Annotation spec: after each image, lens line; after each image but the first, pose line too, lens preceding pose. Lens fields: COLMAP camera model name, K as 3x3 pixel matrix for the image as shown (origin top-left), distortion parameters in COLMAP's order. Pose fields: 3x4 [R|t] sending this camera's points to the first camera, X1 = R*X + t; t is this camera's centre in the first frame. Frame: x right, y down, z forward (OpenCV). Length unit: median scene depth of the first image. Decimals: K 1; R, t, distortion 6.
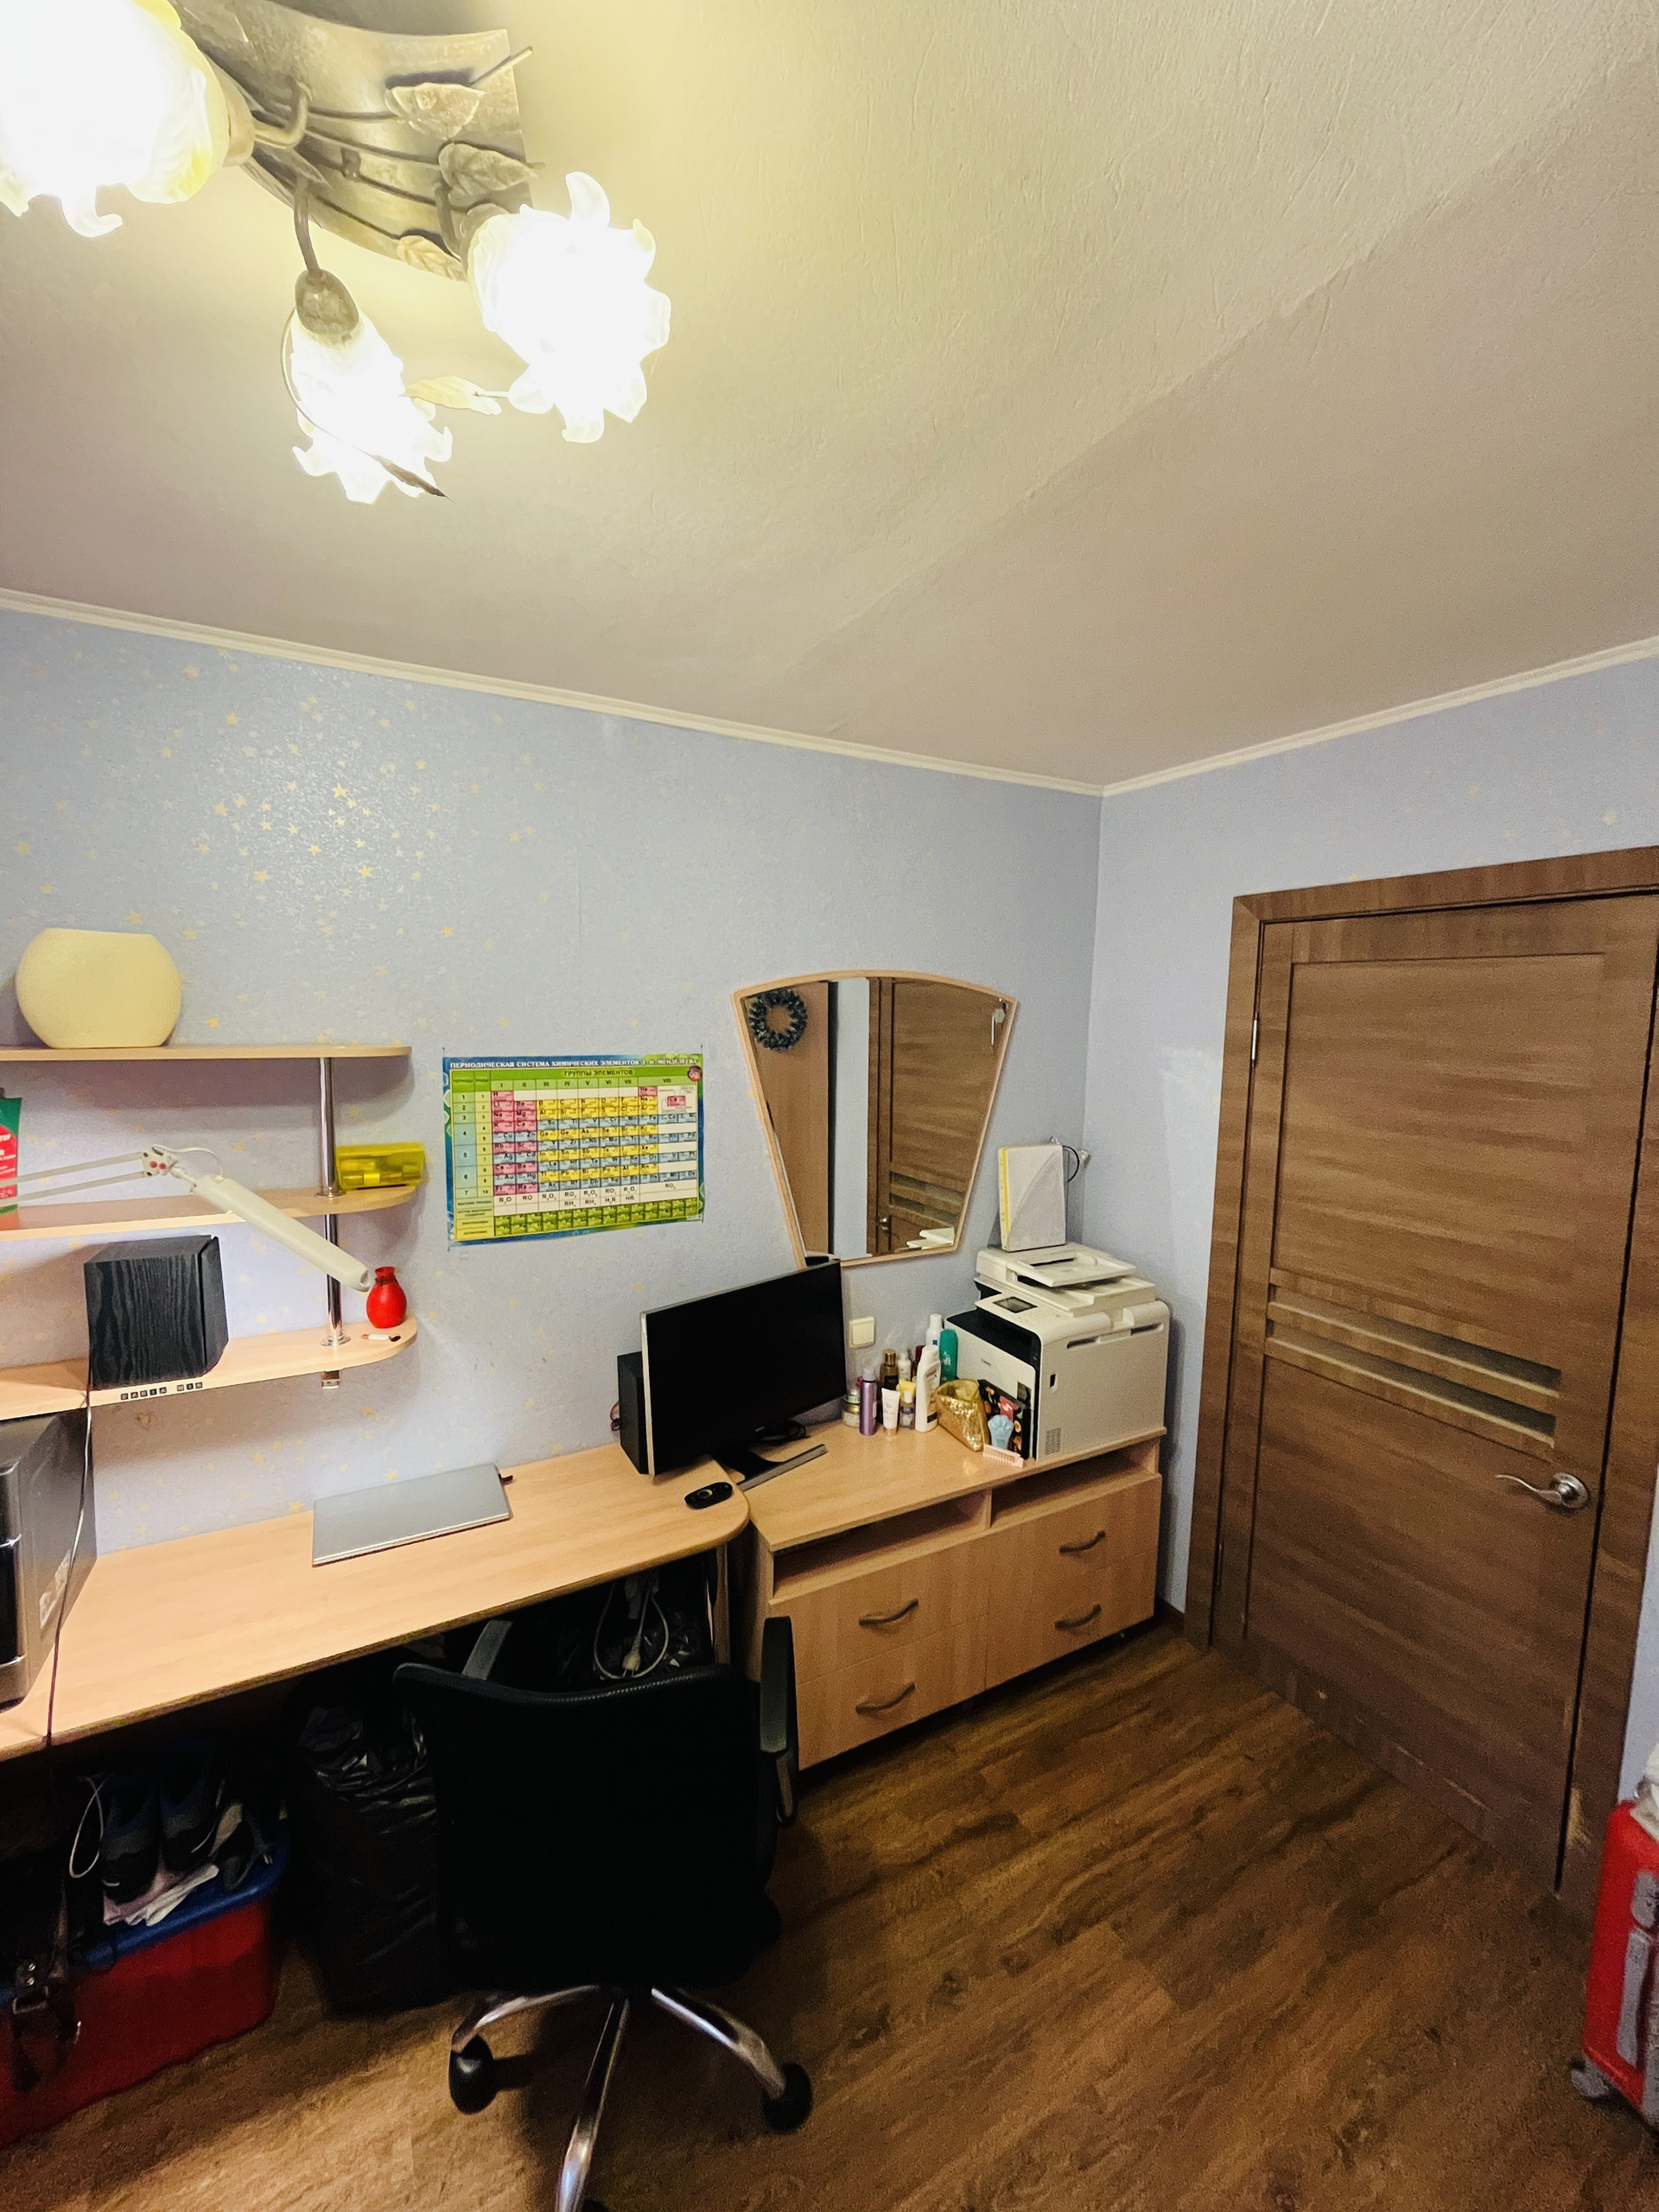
lens RADIAL K [[900.1, 0, 830.9], [0, 900.1, 1100.0], [0, 0, 1]] dist [-0.003359, -0.000075]
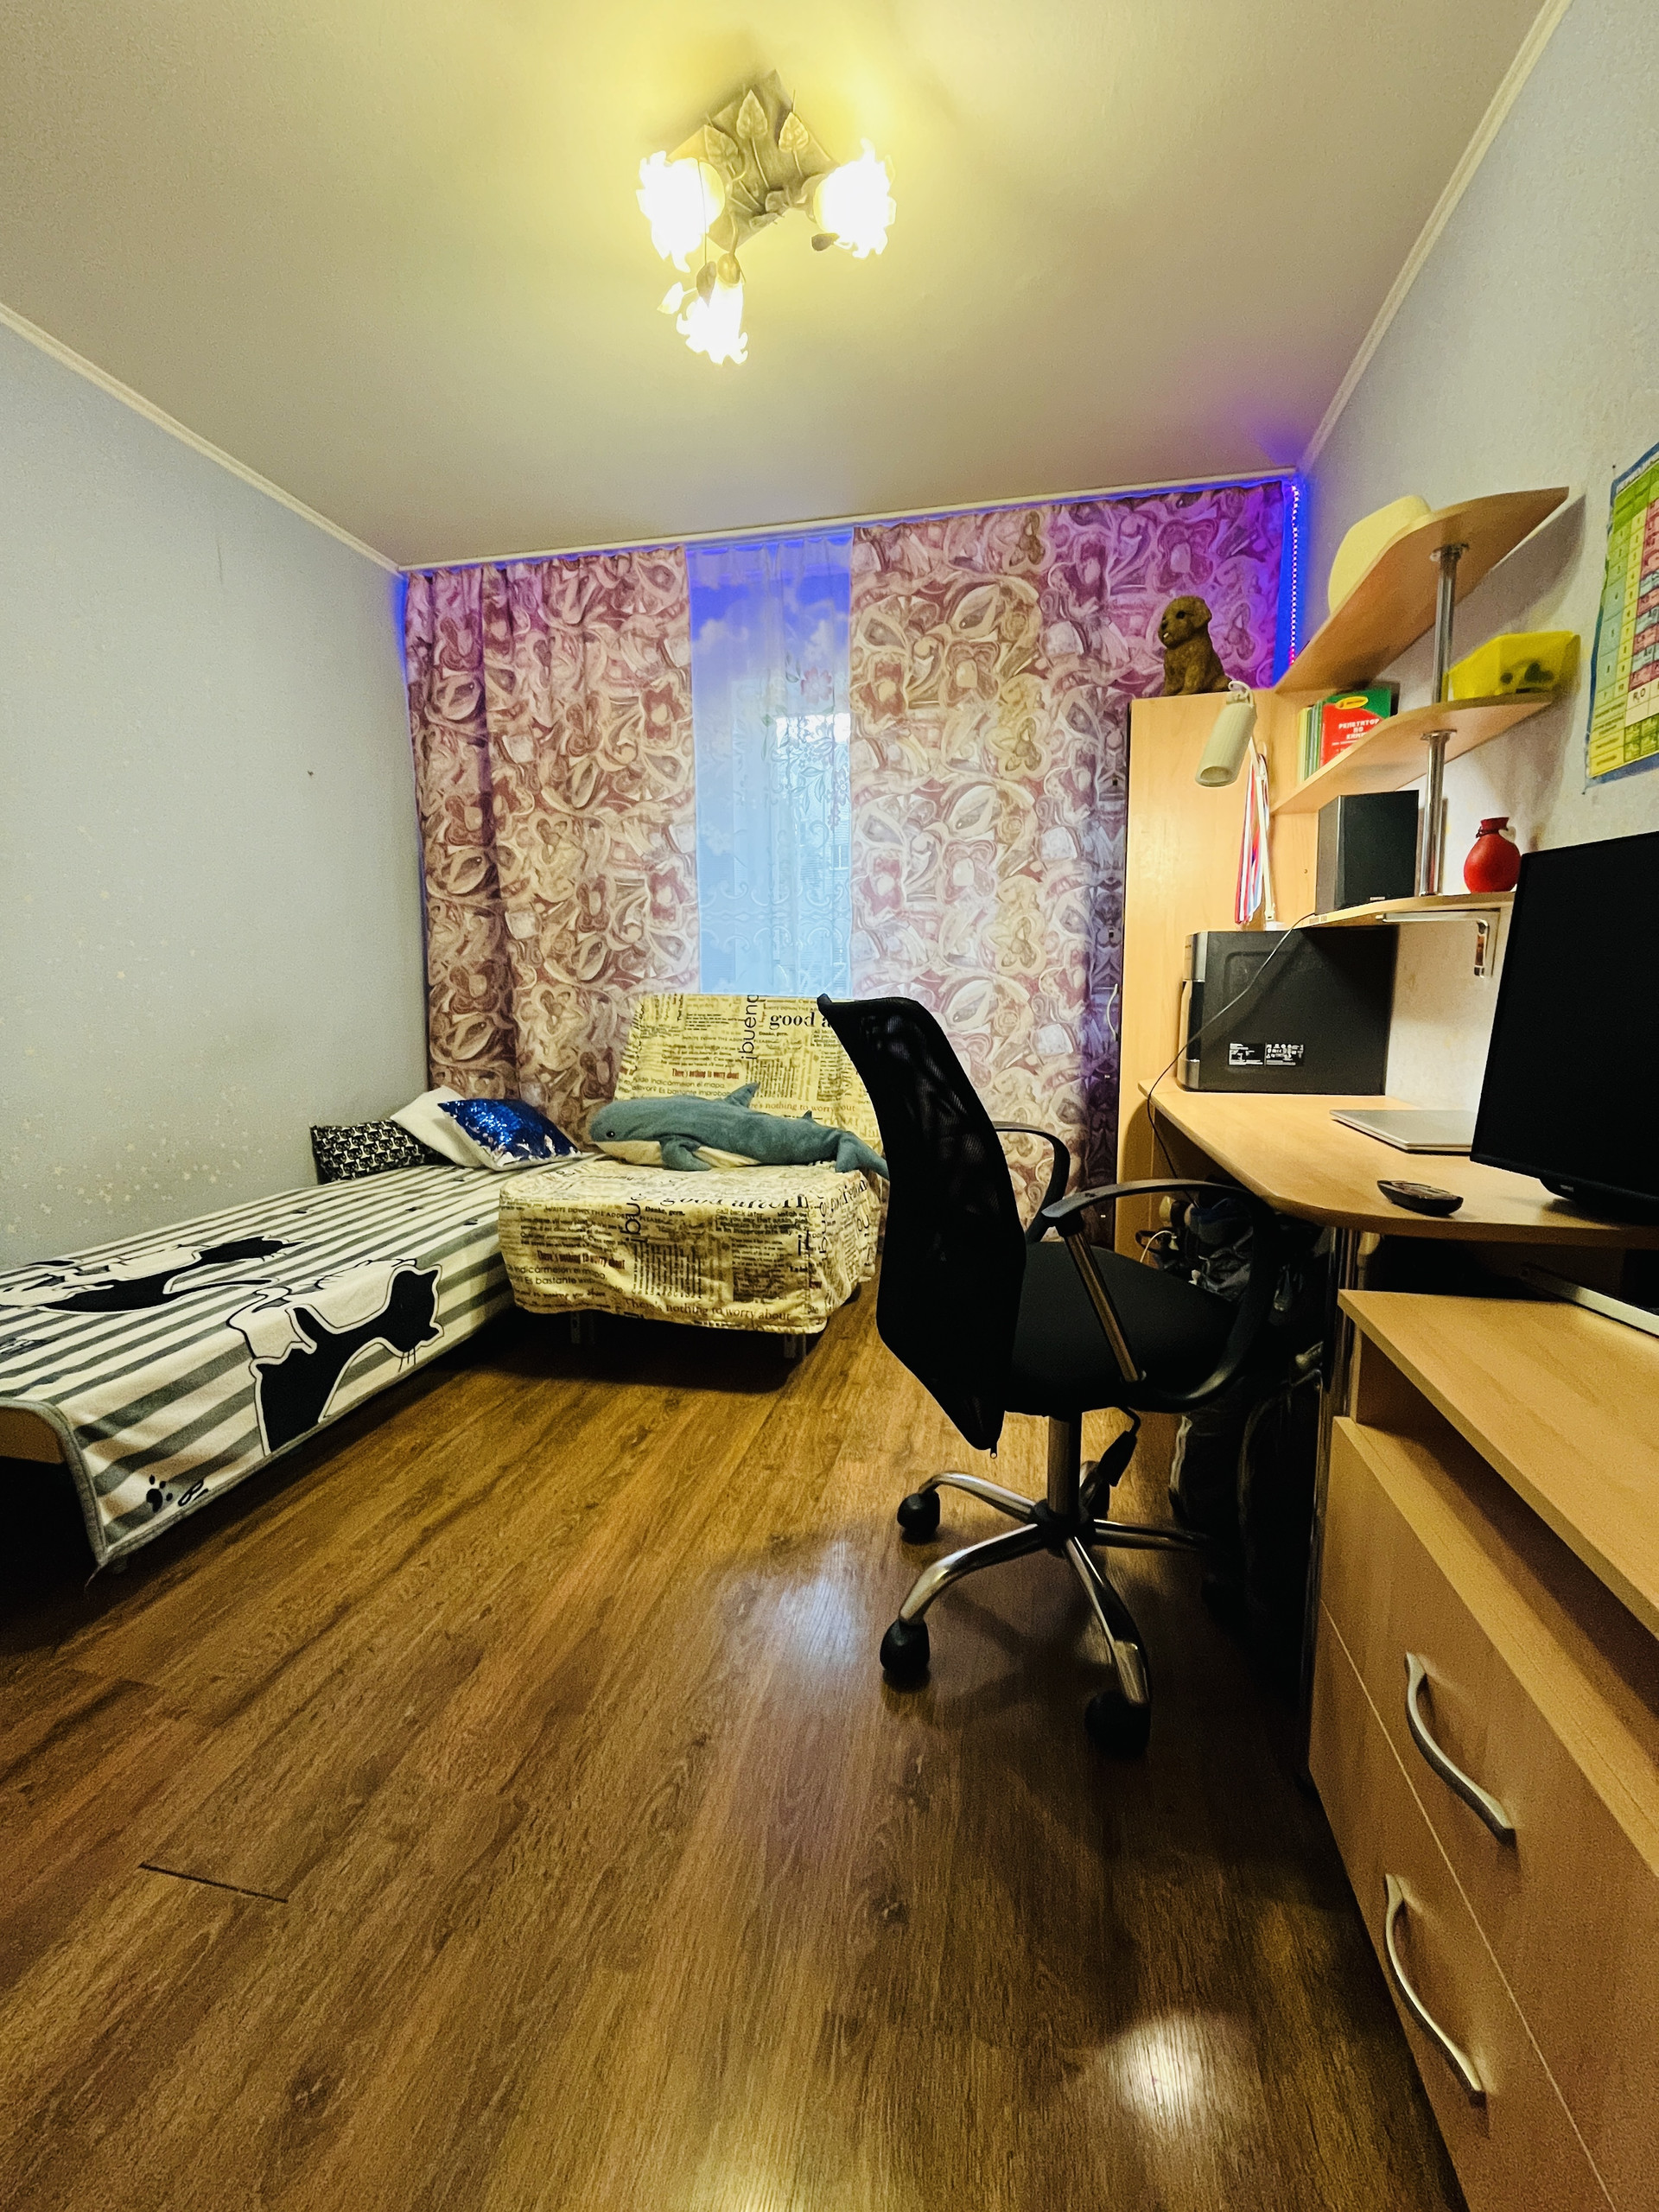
lens RADIAL K [[900.1, 0, 830.9], [0, 900.1, 1100.0], [0, 0, 1]] dist [-0.003359, -0.000075]
pose [[-0.656294, 0.087351, -0.749432, 0.504651], [-0.078174, 0.980058, 0.182691, 0.342798], [0.750444, 0.178485, -0.636378, 1.149656]]
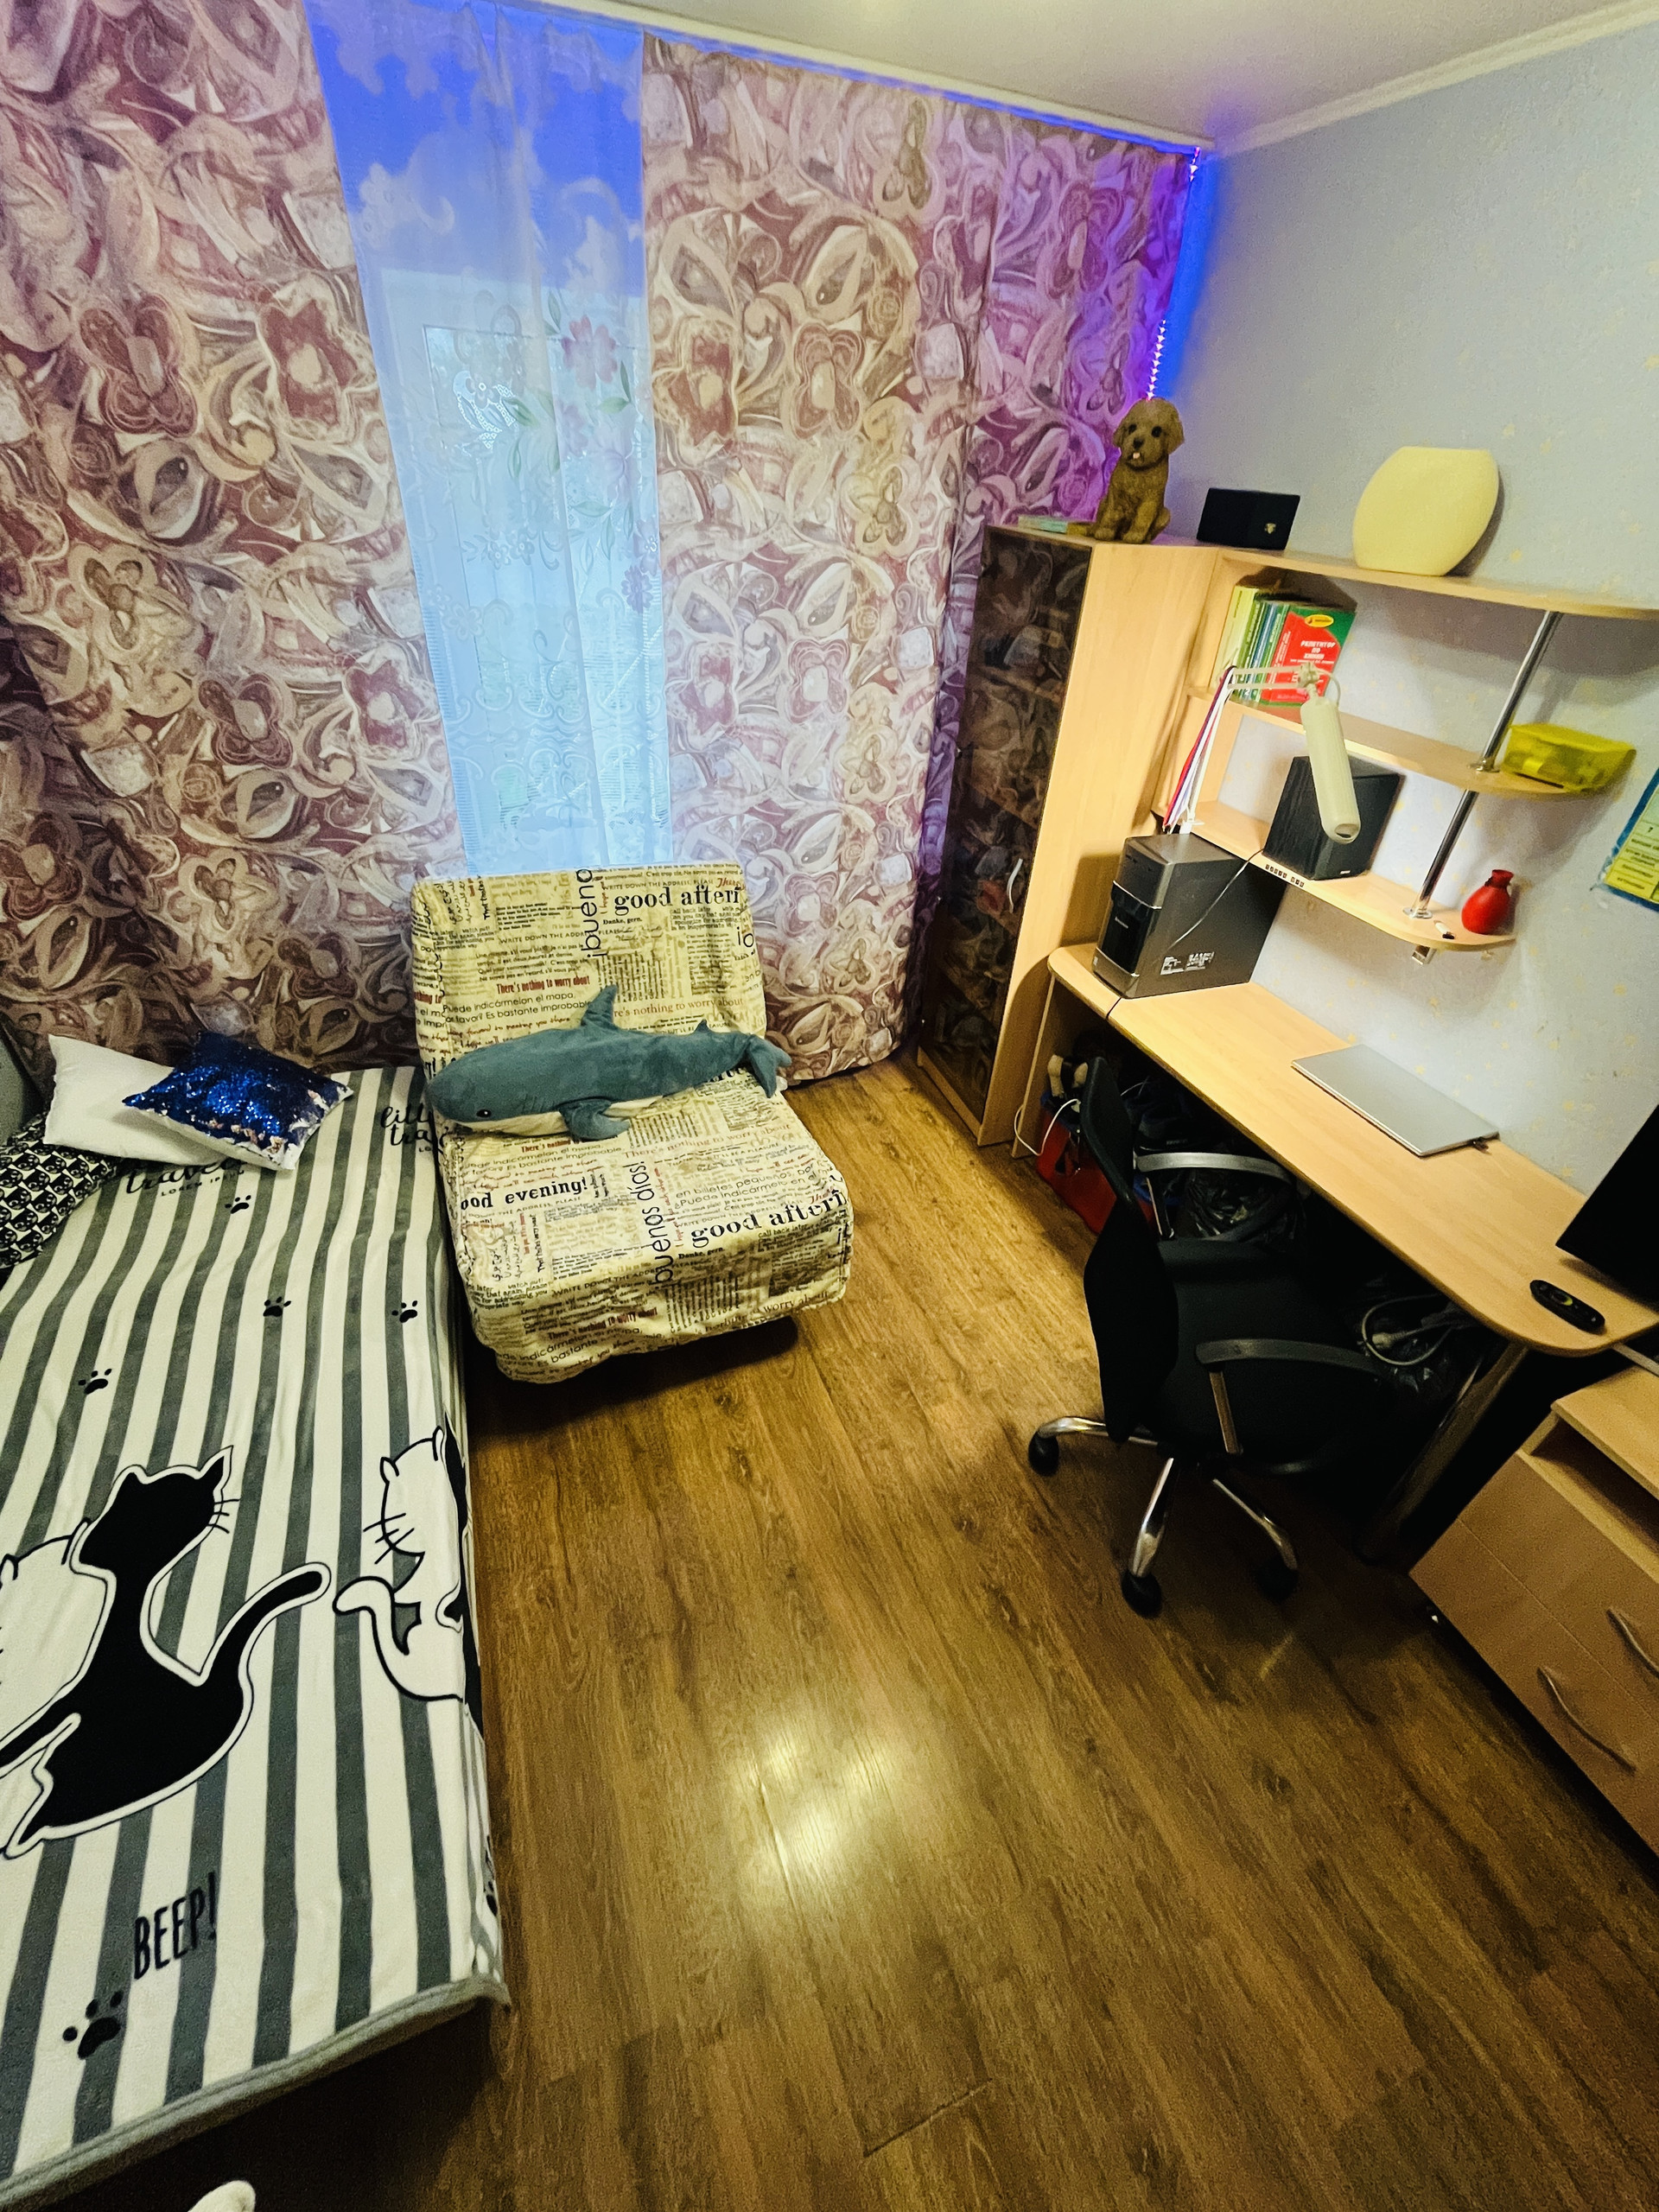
lens RADIAL K [[900.1, 0, 830.9], [0, 900.1, 1100.0], [0, 0, 1]] dist [-0.003359, -0.000075]
pose [[-0.123530, 0.561702, -0.818065, 0.515621], [-0.154880, 0.803364, 0.574995, -0.054838], [0.980180, 0.197731, -0.012243, 0.378969]]
